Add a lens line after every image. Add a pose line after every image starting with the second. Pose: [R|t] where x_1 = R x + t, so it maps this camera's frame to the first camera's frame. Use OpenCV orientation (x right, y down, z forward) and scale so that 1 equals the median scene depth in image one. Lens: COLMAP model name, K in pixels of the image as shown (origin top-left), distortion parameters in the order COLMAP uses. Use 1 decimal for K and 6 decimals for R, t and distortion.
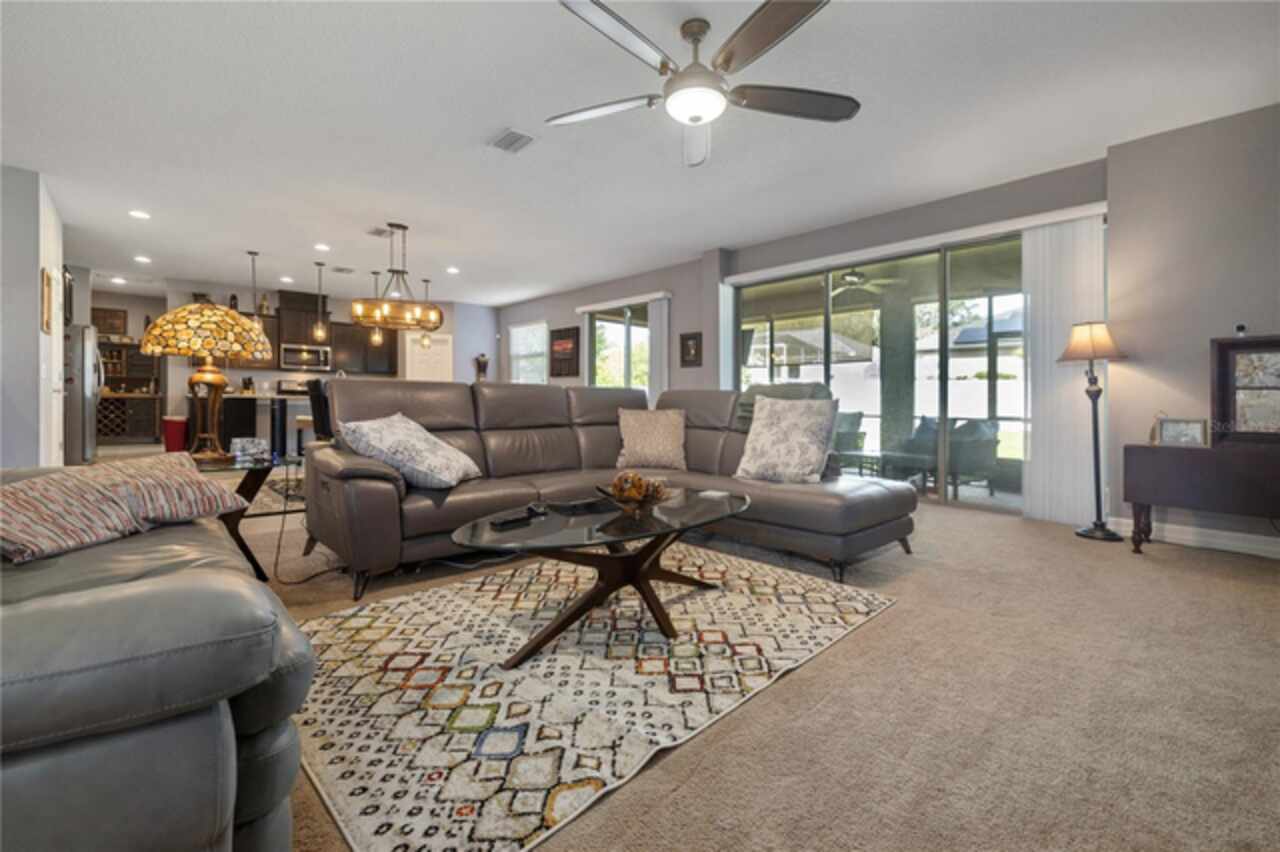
lens RADIAL K [[553.6, 0, 625.8], [0, 553.6, 398.6], [0, 0, 1]] dist [0.001526, -0.000170]
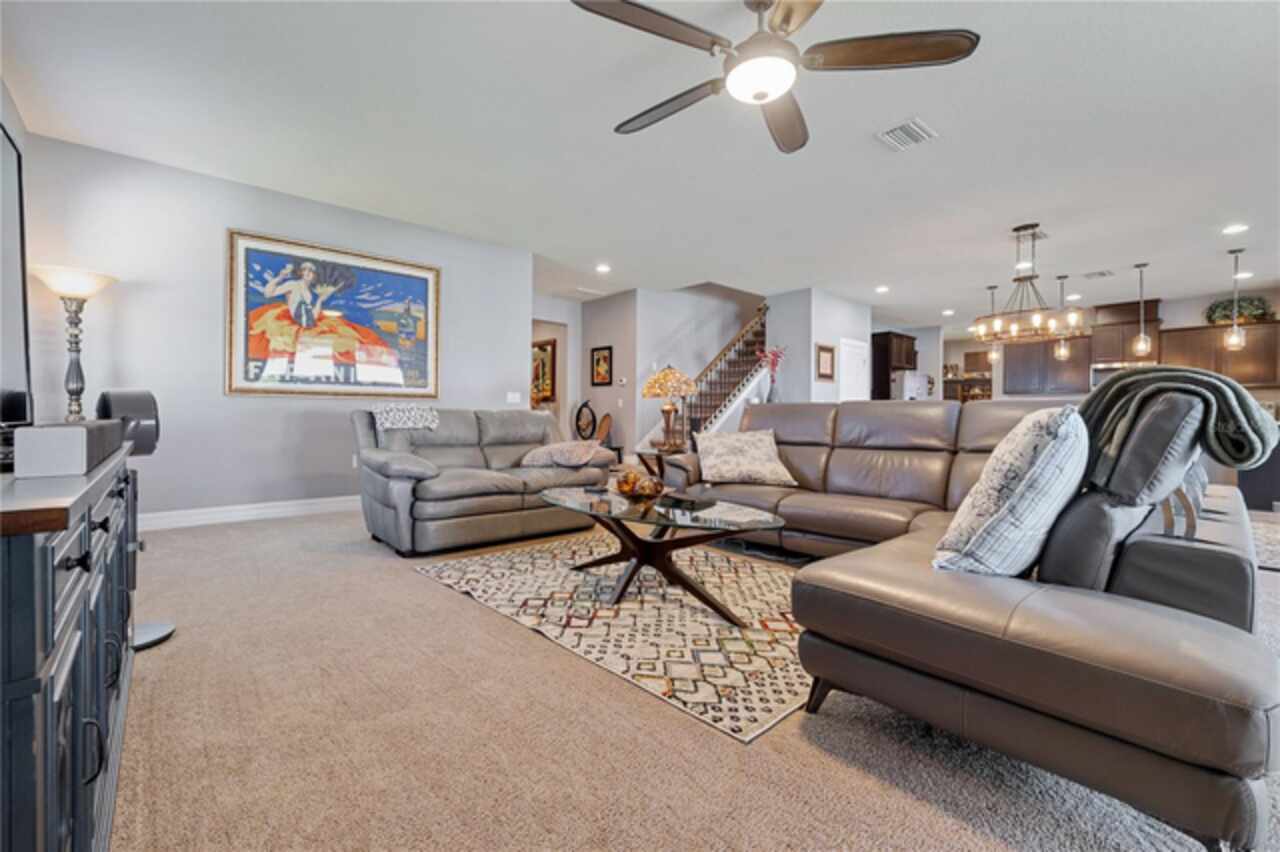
lens RADIAL K [[553.6, 0, 643.4], [0, 553.6, 423.9], [0, 0, 1]] dist [0.001526, -0.000170]
pose [[-0.023818, -0.002783, -0.999712, 0.489251], [-0.004268, 0.999987, -0.002682, 0.010162], [0.999707, 0.004202, -0.023829, 0.404730]]
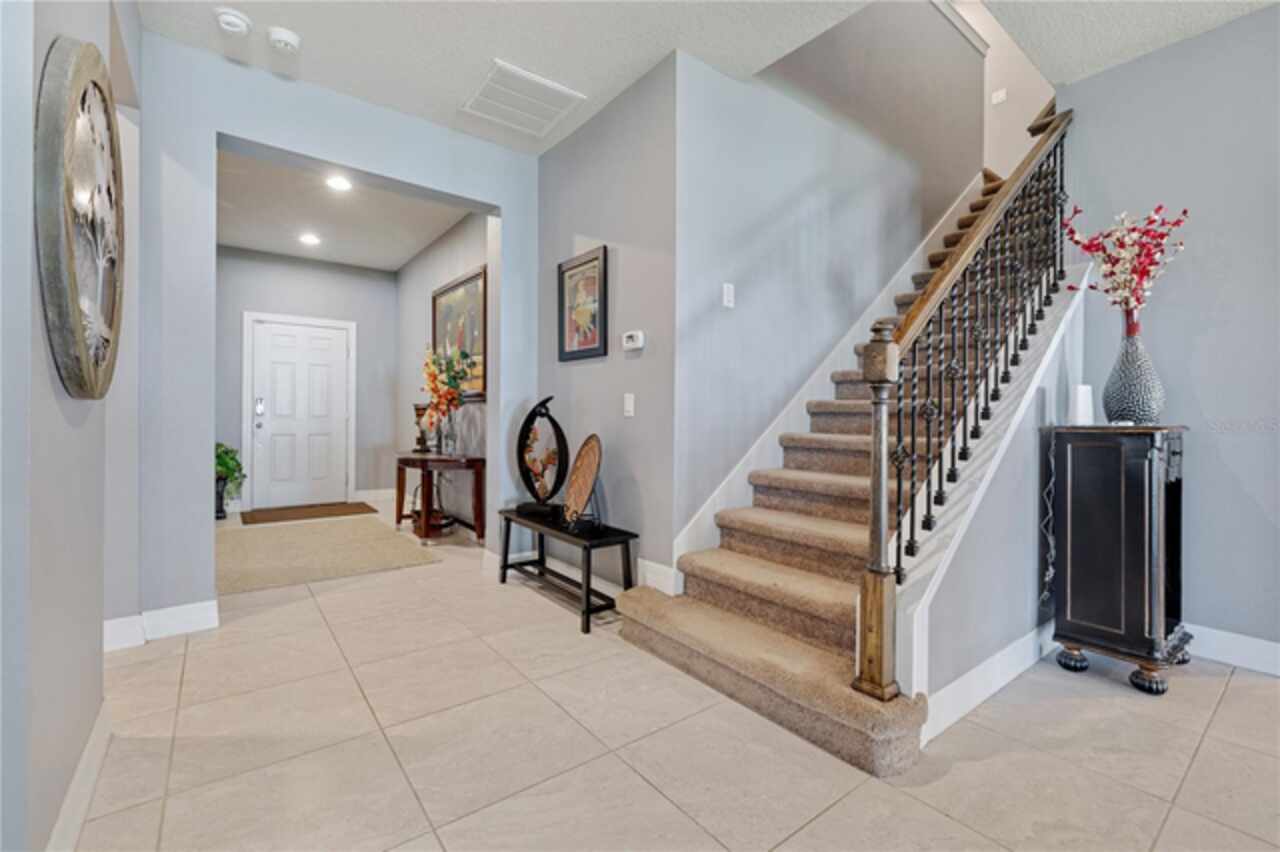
lens RADIAL K [[553.6, 0, 639.0], [0, 553.6, 426.0], [0, 0, 1]] dist [0.001526, -0.000170]
pose [[-0.092974, -0.002650, -0.995665, 0.209153], [-0.002839, 0.999993, -0.002396, -0.000785], [0.995664, 0.002604, -0.092981, 0.393117]]
